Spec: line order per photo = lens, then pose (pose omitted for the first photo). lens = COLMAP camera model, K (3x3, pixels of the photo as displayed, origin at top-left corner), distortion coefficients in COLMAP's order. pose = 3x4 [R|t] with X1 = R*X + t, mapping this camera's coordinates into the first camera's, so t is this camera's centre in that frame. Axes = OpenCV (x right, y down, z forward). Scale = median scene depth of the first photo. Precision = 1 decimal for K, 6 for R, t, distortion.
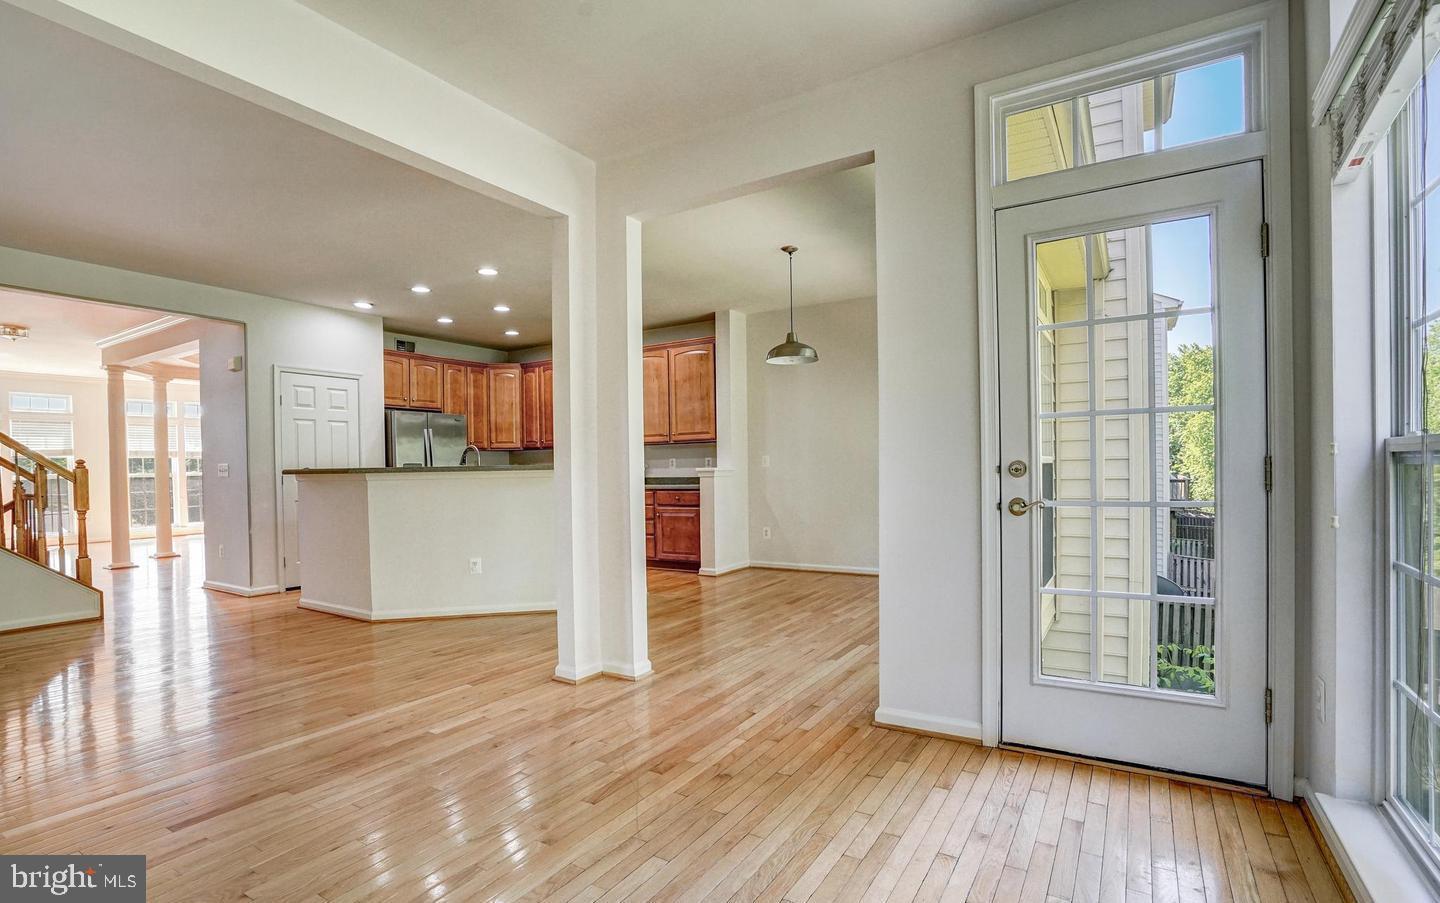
lens RADIAL K [[667.2, 0, 739.6], [0, 667.2, 486.7], [0, 0, 1]] dist [-0.040054, 0.018570]
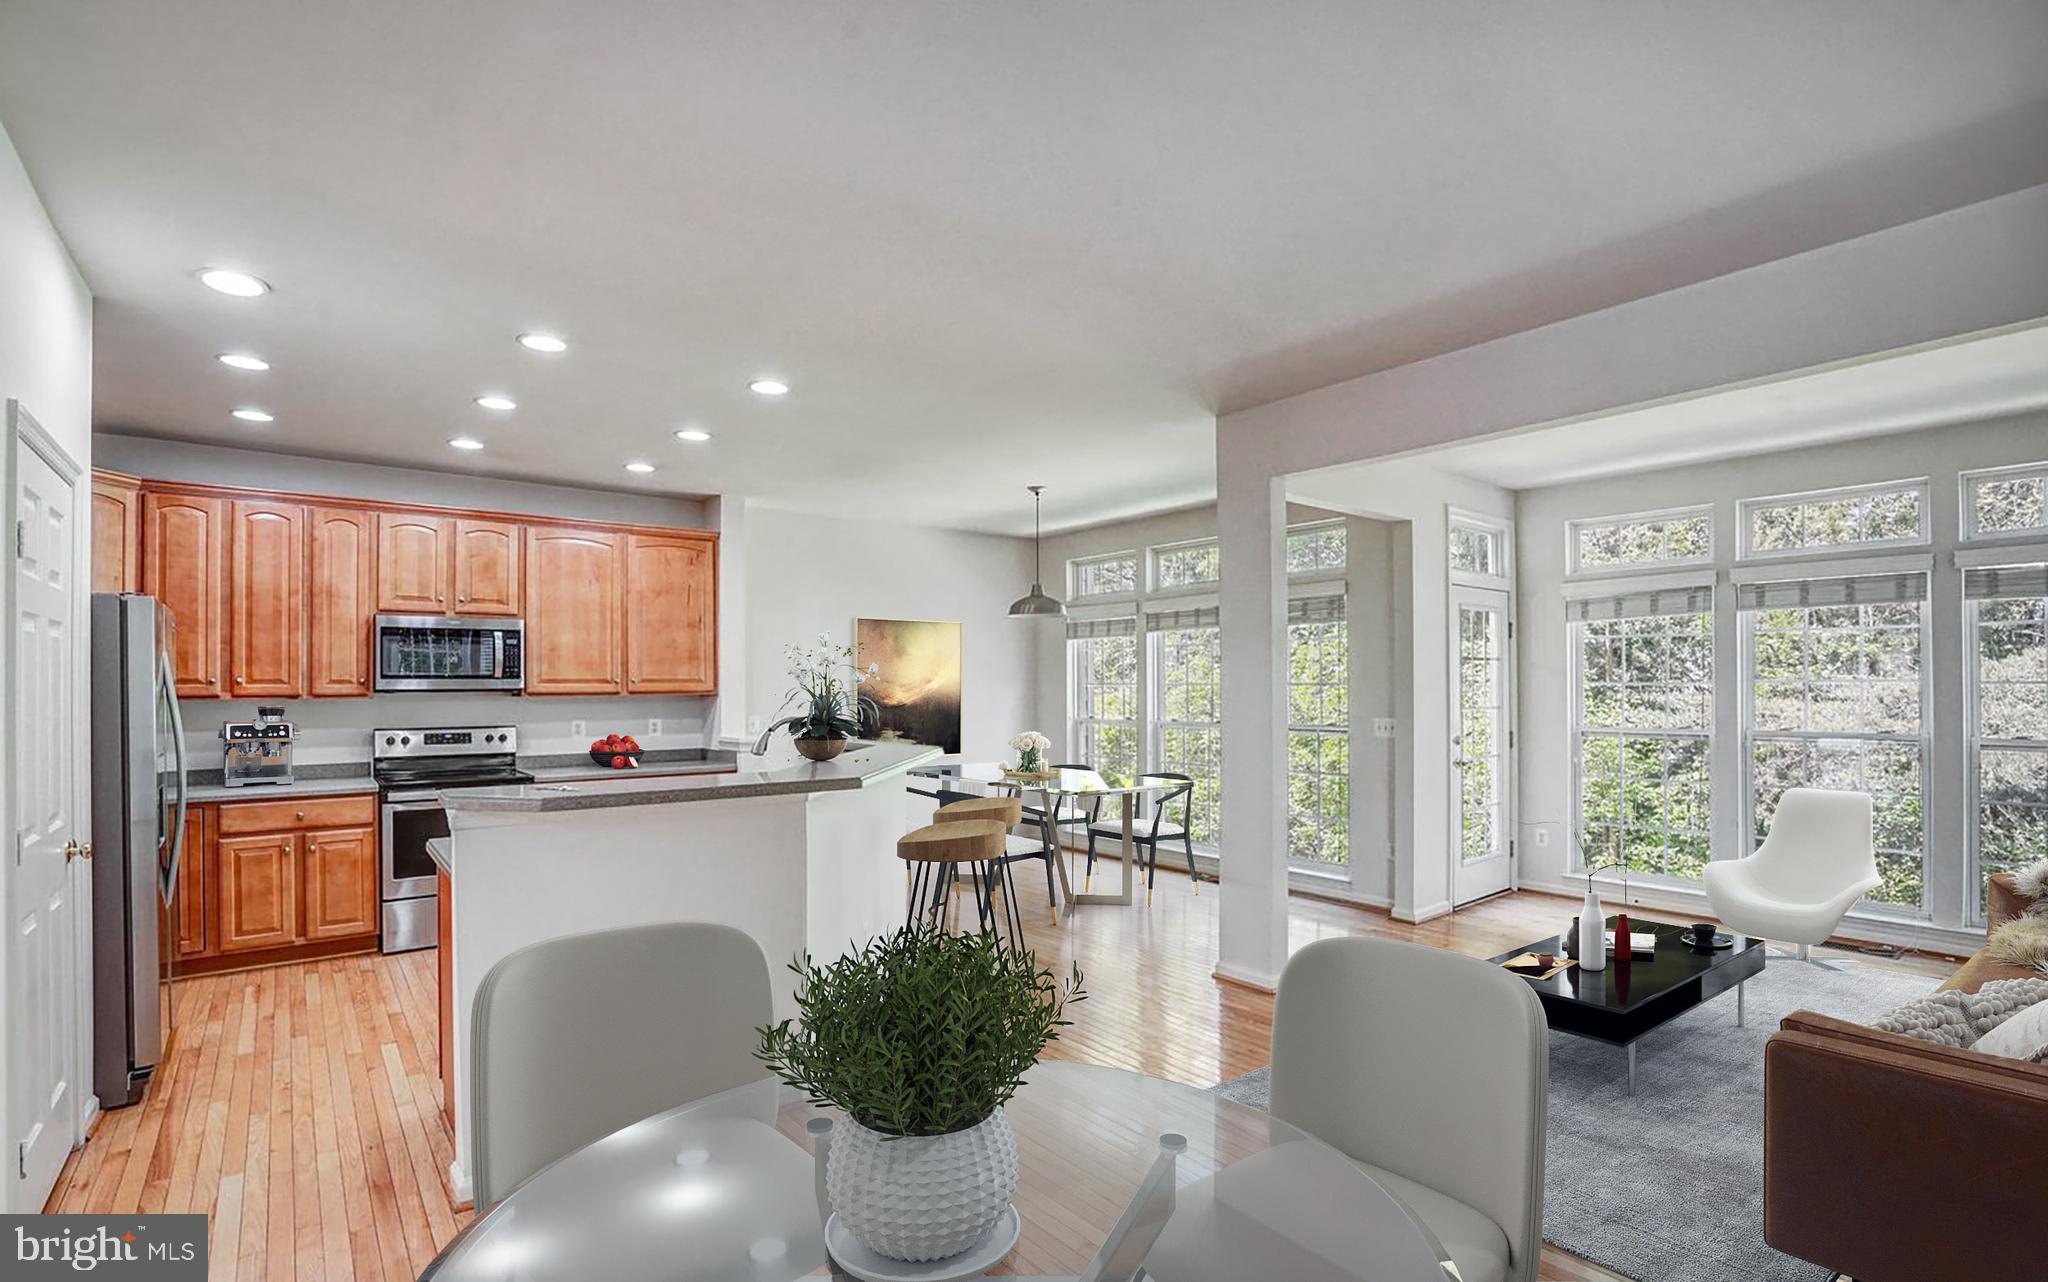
lens RADIAL K [[948.9, 0, 948.9], [0, 948.9, 686.2], [0, 0, 1]] dist [-0.040054, 0.018570]
pose [[0.382758, 0.015249, 0.923723, -0.788062], [0.023211, 0.999389, -0.026116, -0.046545], [-0.923557, 0.031437, 0.382170, 0.438457]]
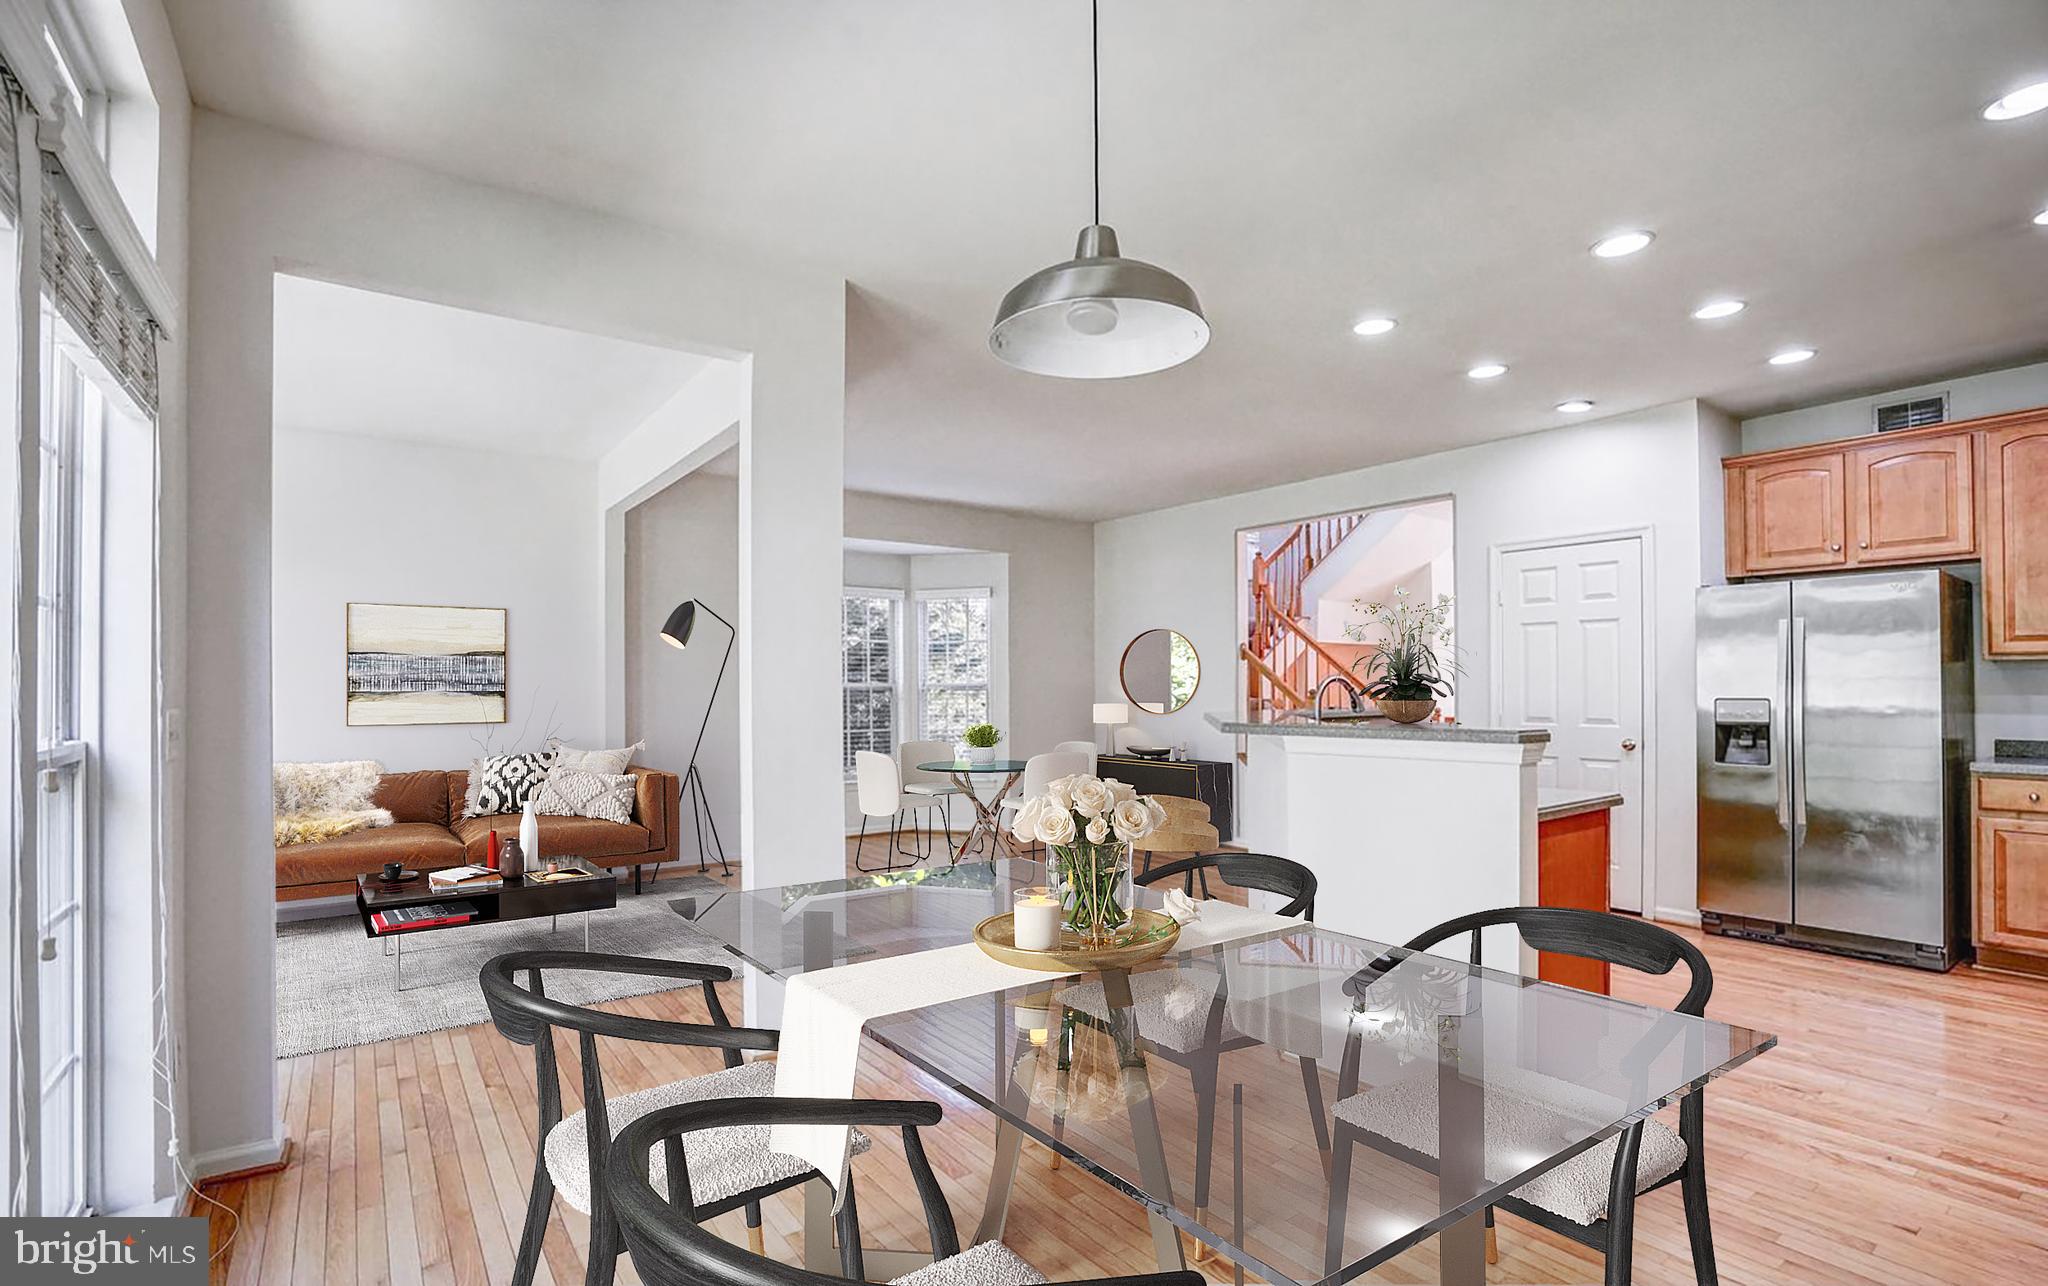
lens RADIAL K [[948.9, 0, 1015.7], [0, 948.9, 670.7], [0, 0, 1]] dist [-0.040054, 0.018570]
pose [[-0.407446, 0.006981, -0.913203, 0.297923], [-0.015471, 0.999775, 0.014546, -0.055436], [0.913098, 0.020055, -0.407246, 0.807681]]
